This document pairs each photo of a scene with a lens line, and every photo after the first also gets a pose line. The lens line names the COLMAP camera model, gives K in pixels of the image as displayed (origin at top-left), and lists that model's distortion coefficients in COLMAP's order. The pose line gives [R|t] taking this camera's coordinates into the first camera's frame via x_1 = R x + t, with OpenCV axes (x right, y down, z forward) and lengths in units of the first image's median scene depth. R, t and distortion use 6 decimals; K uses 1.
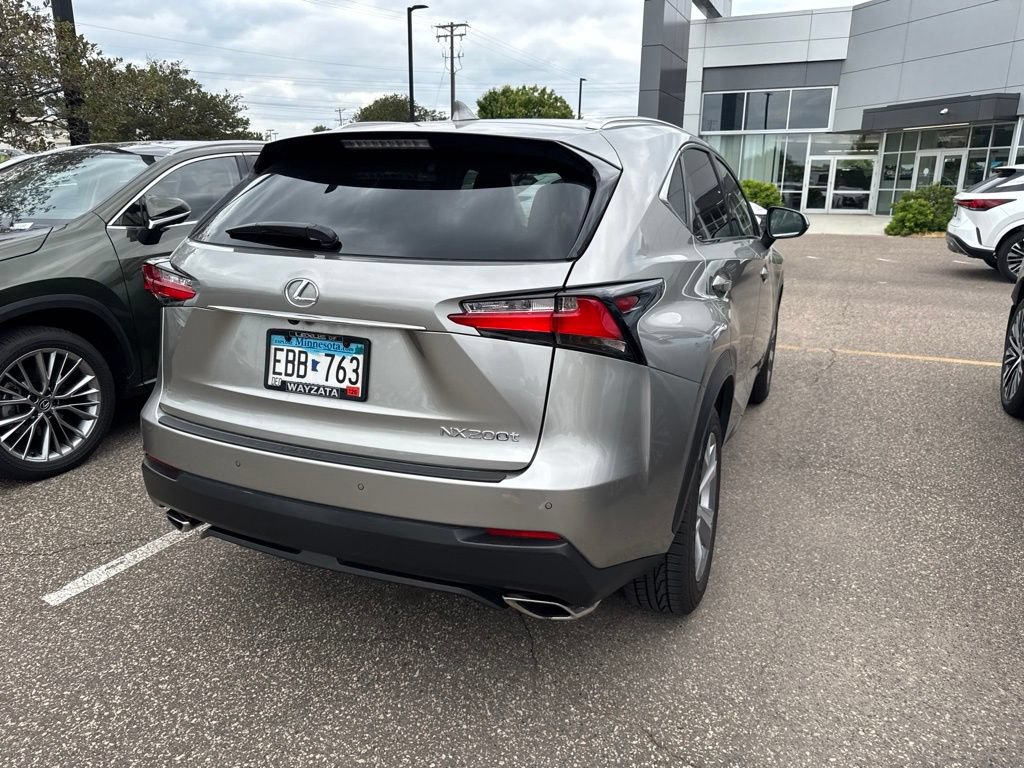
lens RADIAL K [[718.5, 0, 517.2], [0, 718.5, 375.3], [0, 0, 1]] dist [0.027630, -0.037946]
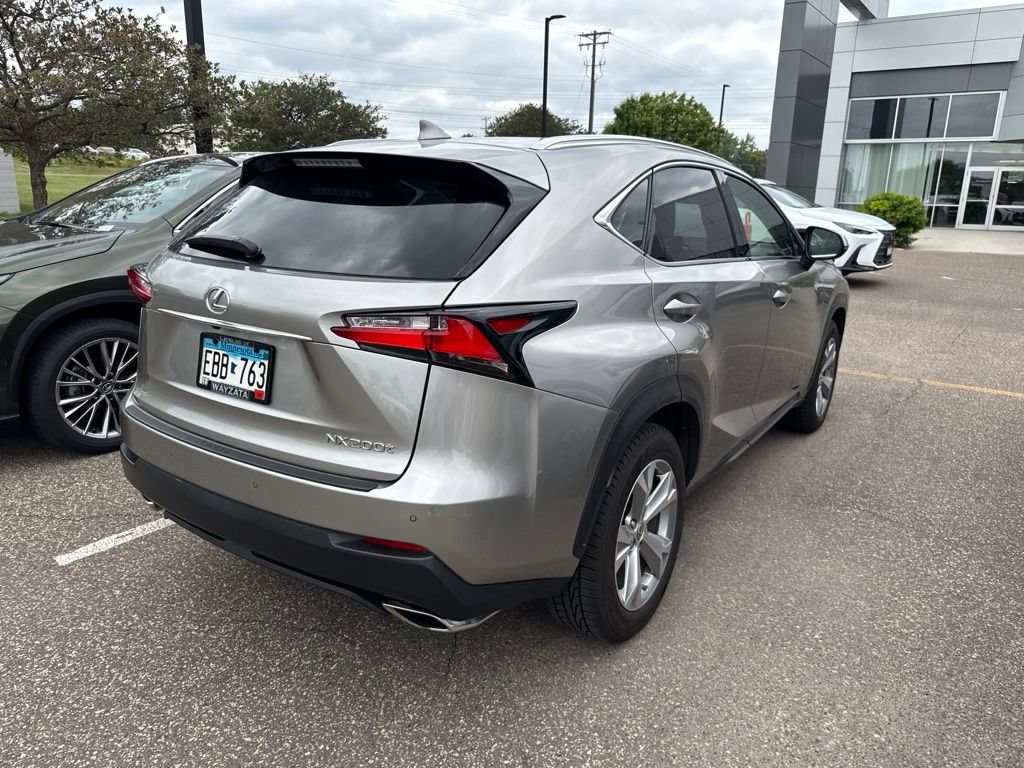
lens RADIAL K [[717.0, 0, 514.6], [0, 717.0, 384.9], [0, 0, 1]] dist [0.011882, -0.018648]
pose [[0.981947, 0.061436, -0.178900, 0.283132], [-0.060739, 0.998110, 0.009380, -0.021166], [0.179138, 0.001655, 0.983823, 0.018400]]
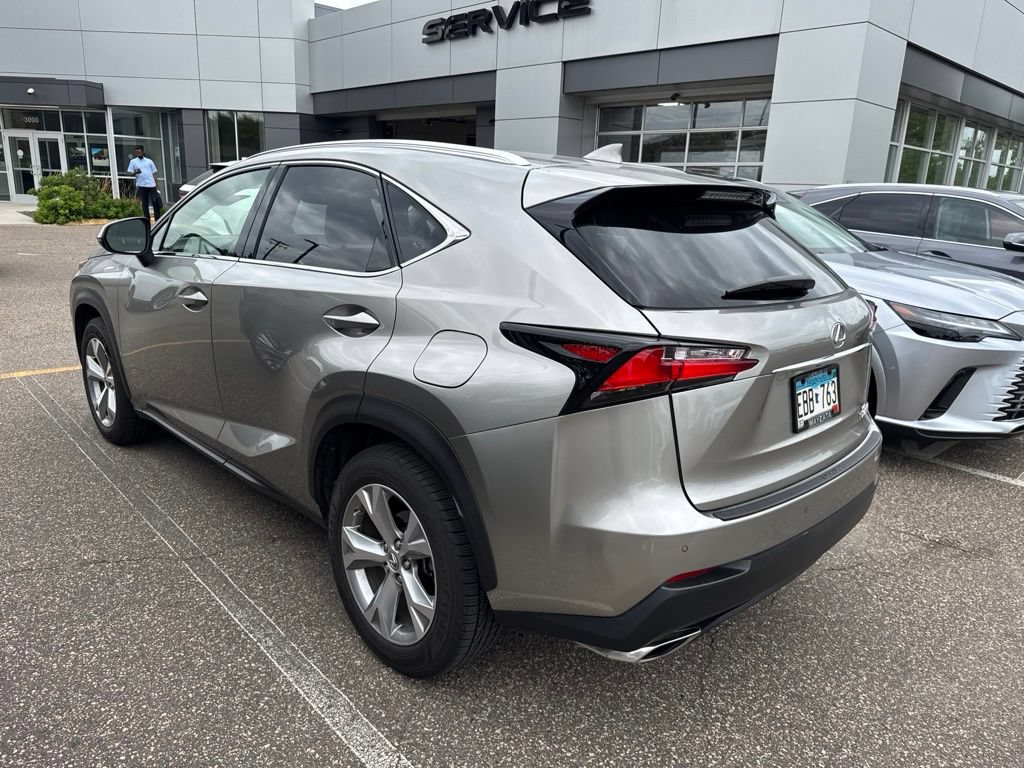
lens RADIAL K [[717.0, 0, 514.6], [0, 717.0, 384.9], [0, 0, 1]] dist [0.011882, -0.018648]
pose [[0.385083, -0.229712, 0.893837, -1.290445], [0.193370, 0.967112, 0.165236, -0.274633], [-0.902397, 0.109212, 0.416837, 0.834694]]
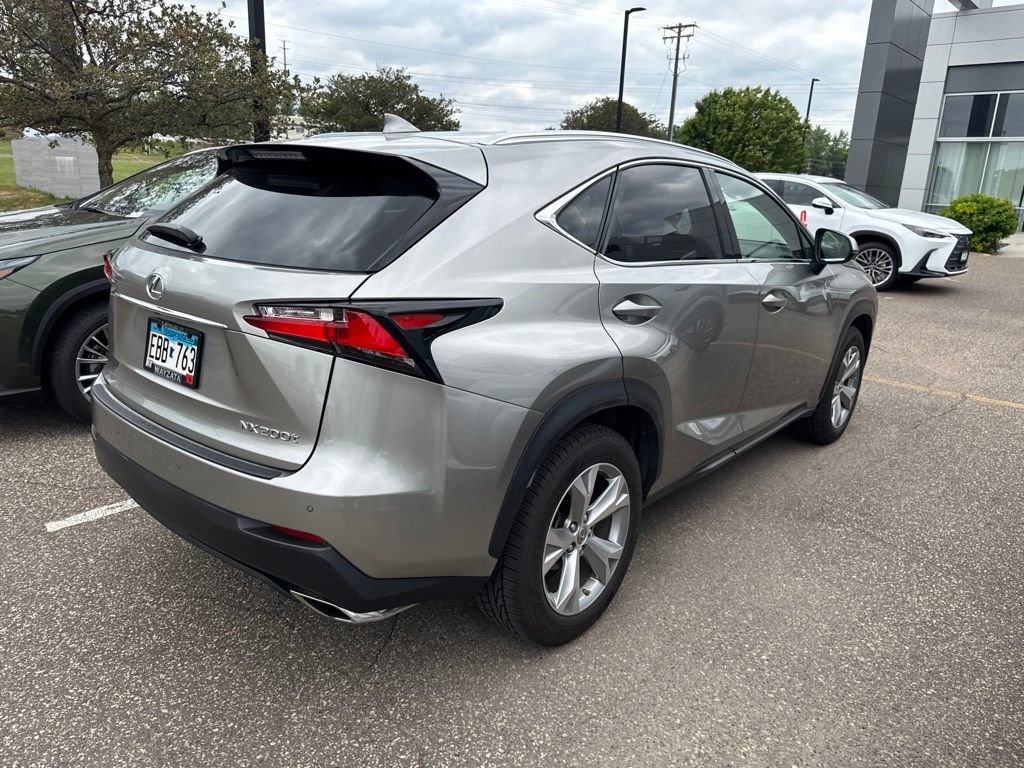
lens RADIAL K [[719.6, 0, 514.1], [0, 719.6, 375.7], [0, 0, 1]] dist [0.005714, -0.008845]
pose [[0.955615, 0.102920, -0.276059, 0.470214], [-0.103286, 0.994563, 0.013253, -0.041515], [0.275922, 0.015848, 0.961049, 0.064666]]
